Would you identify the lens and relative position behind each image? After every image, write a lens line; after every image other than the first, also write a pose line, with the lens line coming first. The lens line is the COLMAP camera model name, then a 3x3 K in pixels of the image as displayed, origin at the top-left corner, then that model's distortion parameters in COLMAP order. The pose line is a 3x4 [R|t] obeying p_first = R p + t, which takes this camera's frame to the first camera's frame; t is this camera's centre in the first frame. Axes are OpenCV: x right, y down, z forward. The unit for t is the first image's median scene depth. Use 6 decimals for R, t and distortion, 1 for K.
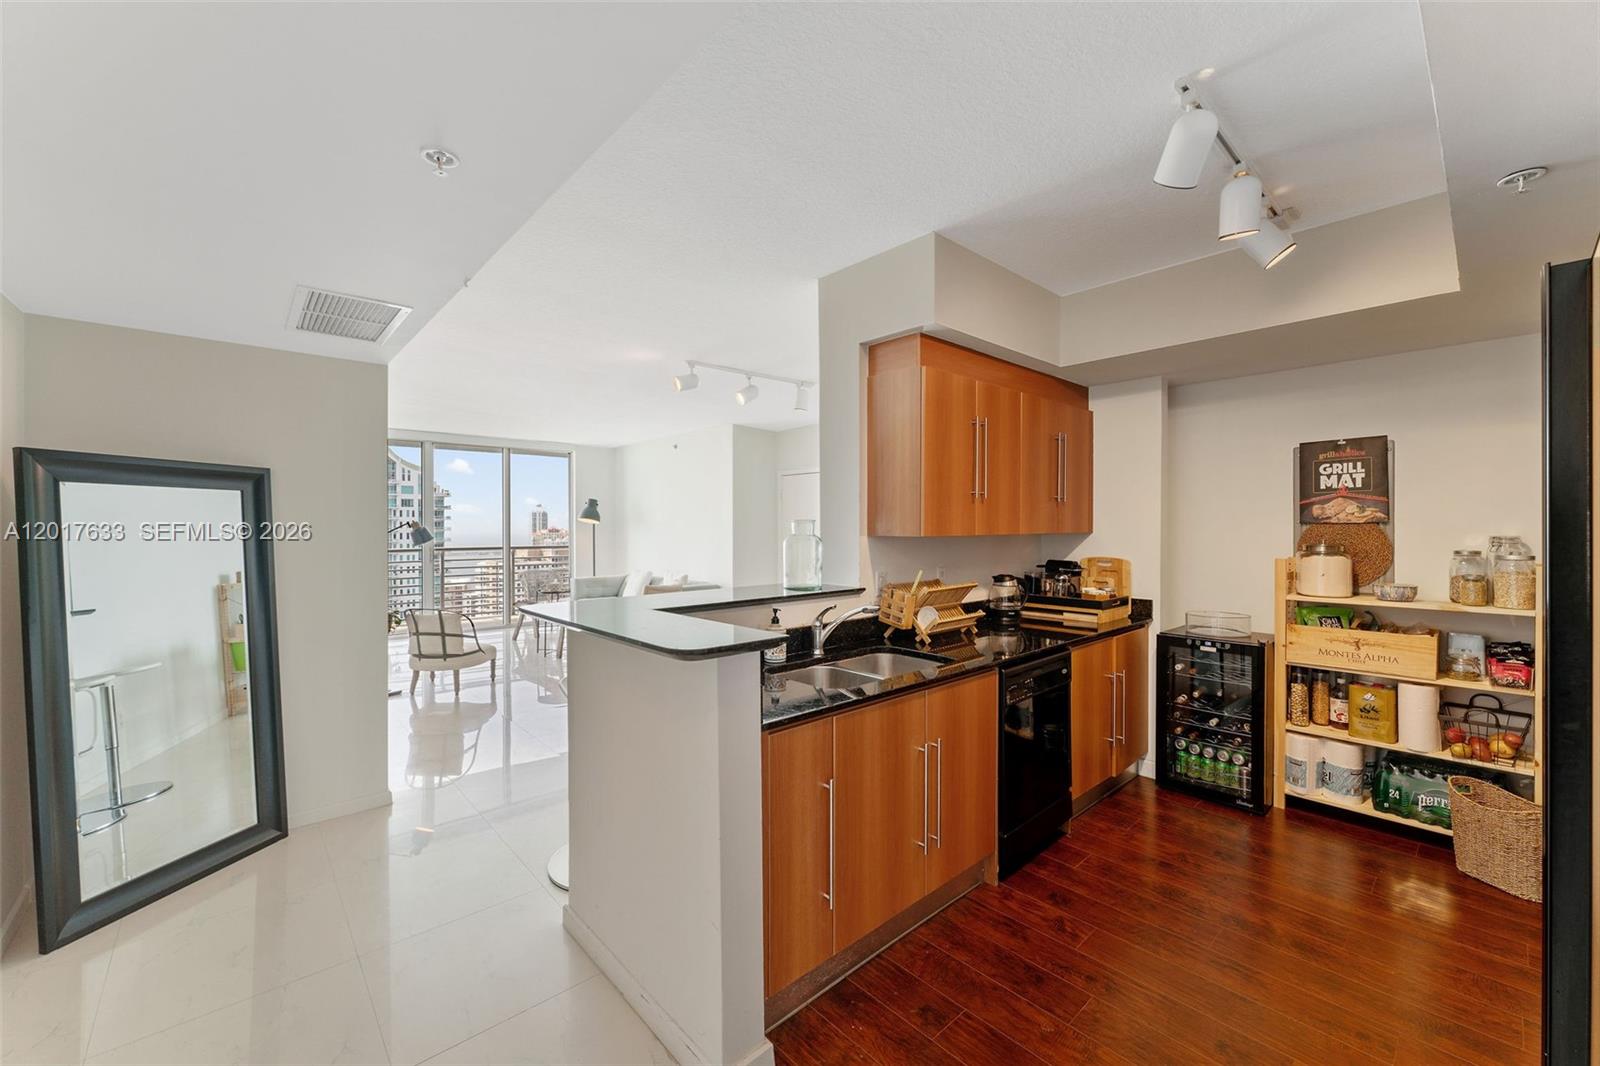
lens RADIAL K [[630.4, 0, 793.6], [0, 630.4, 532.2], [0, 0, 1]] dist [-0.004863, 0.000896]
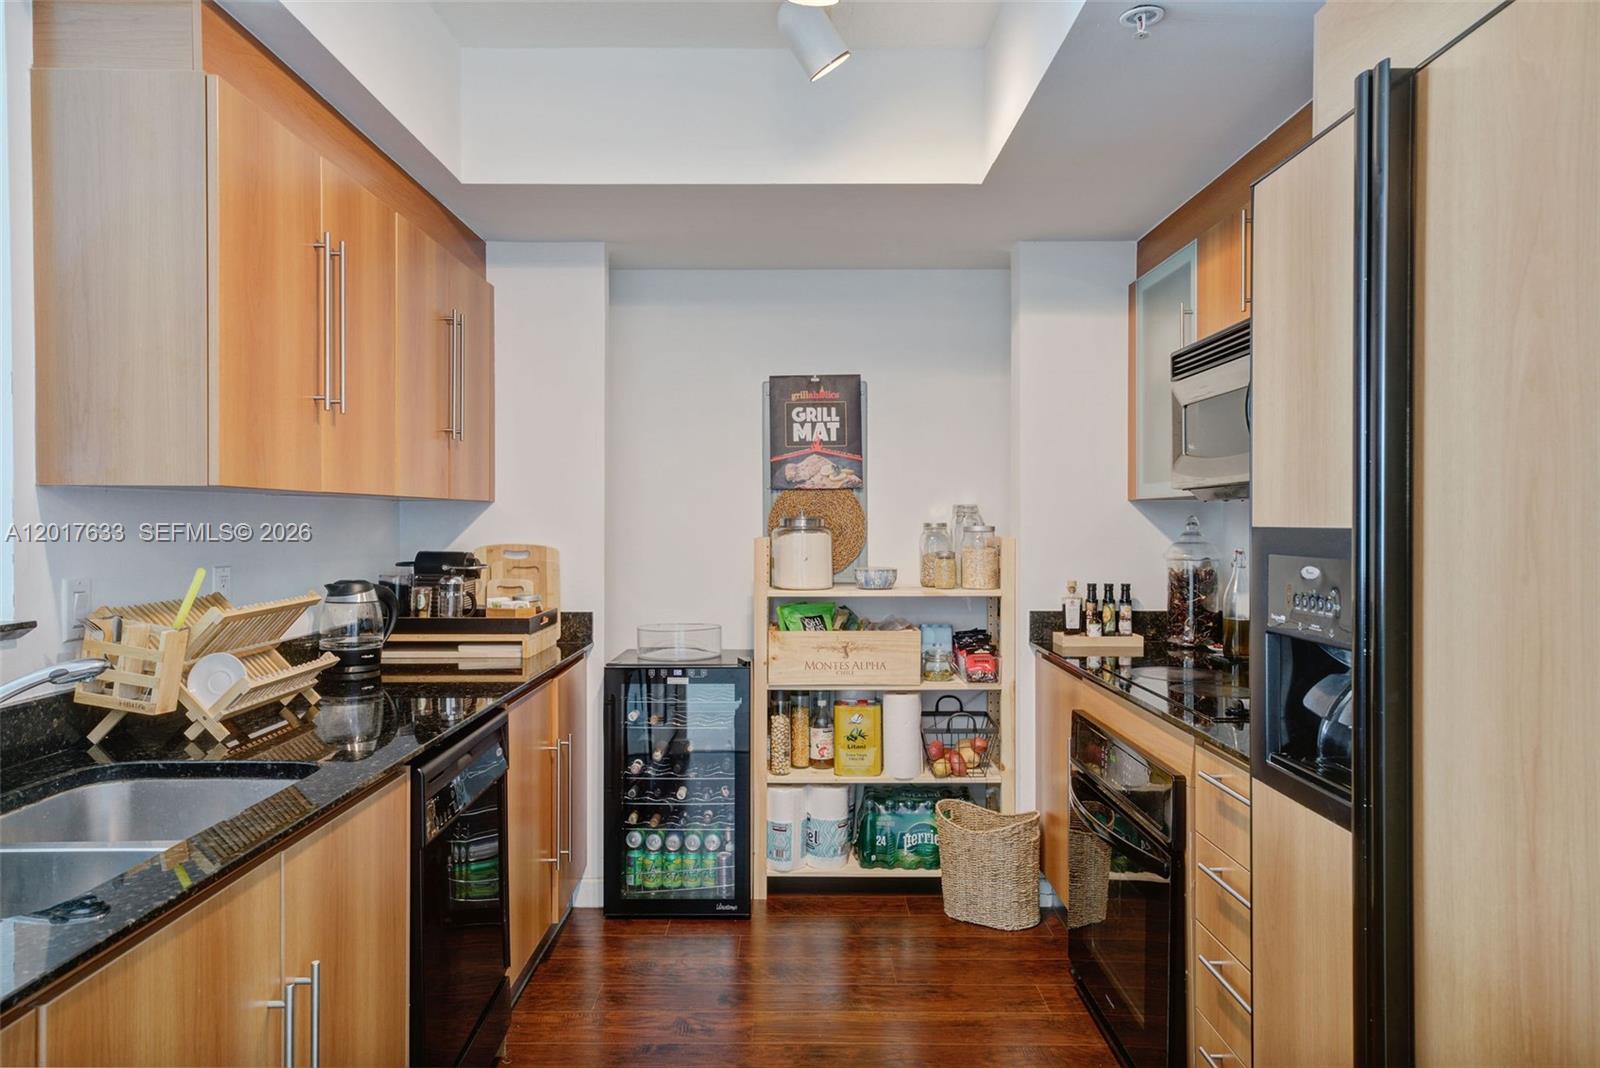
lens RADIAL K [[1049.5, 0, 840.9], [0, 1049.5, 526.5], [0, 0, 1]] dist [-0.001258, -0.000811]
pose [[0.662433, -0.007394, 0.749085, -0.029515], [0.006052, 0.999971, 0.004519, 0.025233], [-0.749097, 0.001540, 0.662459, 0.172645]]
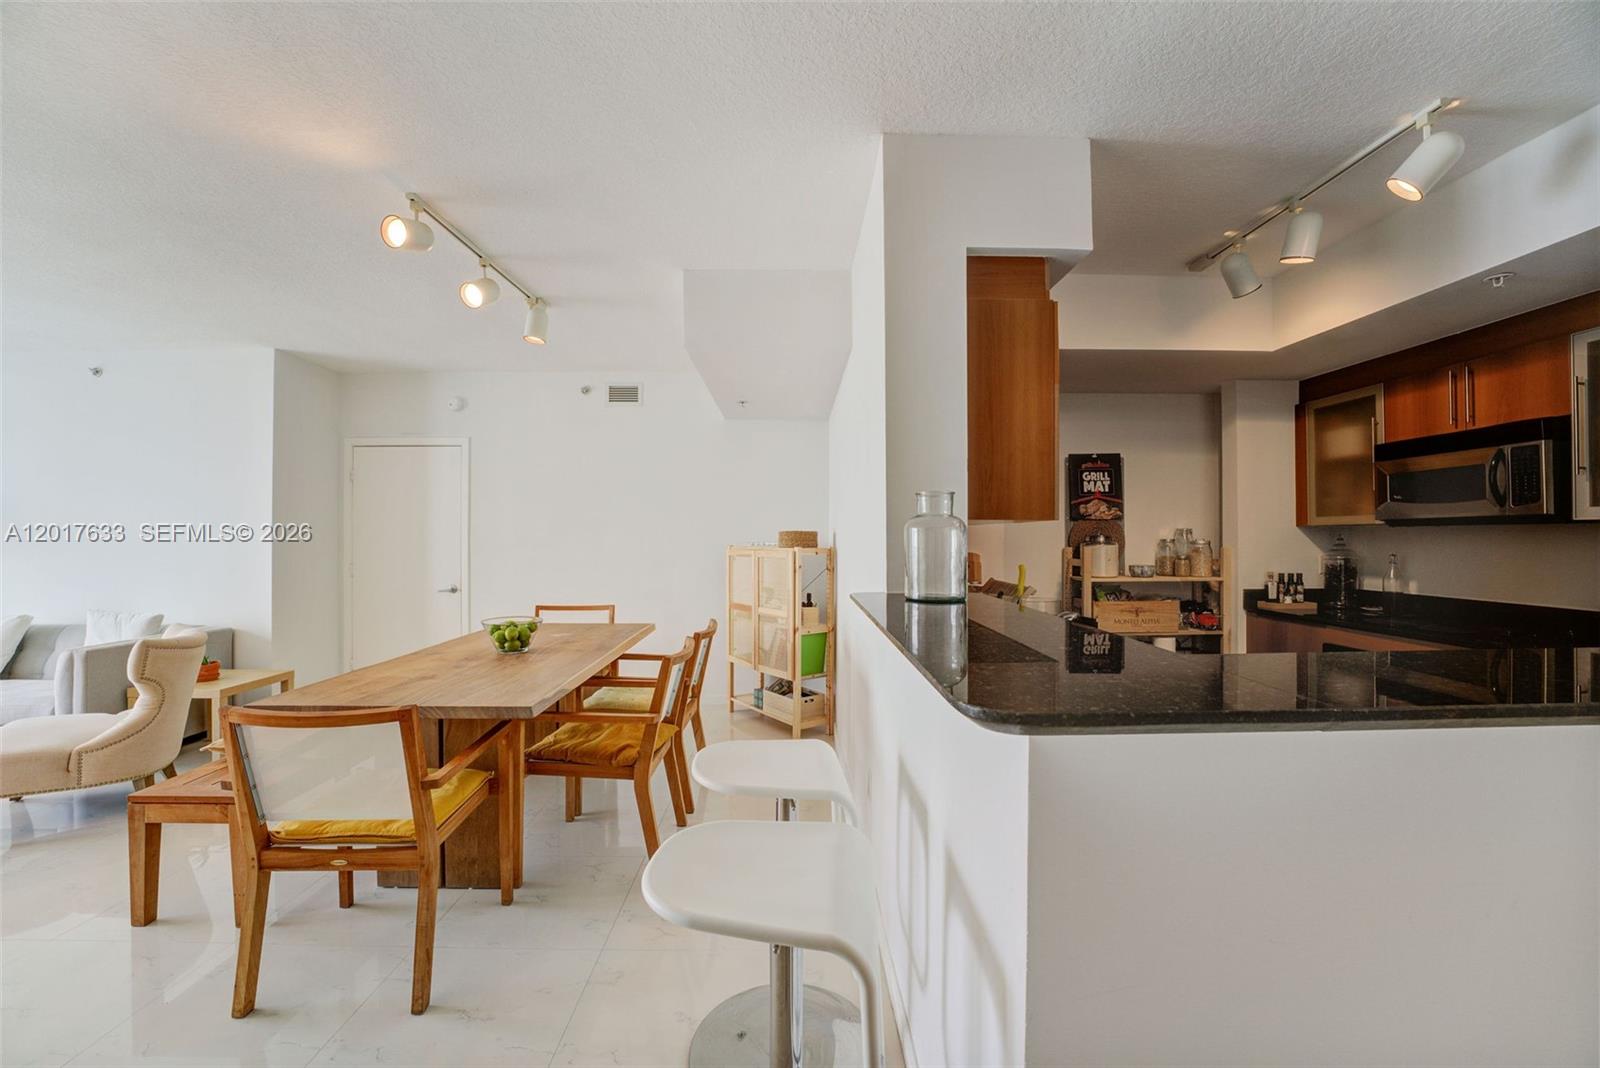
lens RADIAL K [[630.4, 0, 798.1], [0, 630.4, 535.4], [0, 0, 1]] dist [-0.004863, 0.000896]
pose [[0.667793, 0.001382, 0.744346, -0.503812], [0.010078, 0.999890, -0.010897, 0.027064], [-0.744279, 0.014778, 0.667705, 0.624959]]
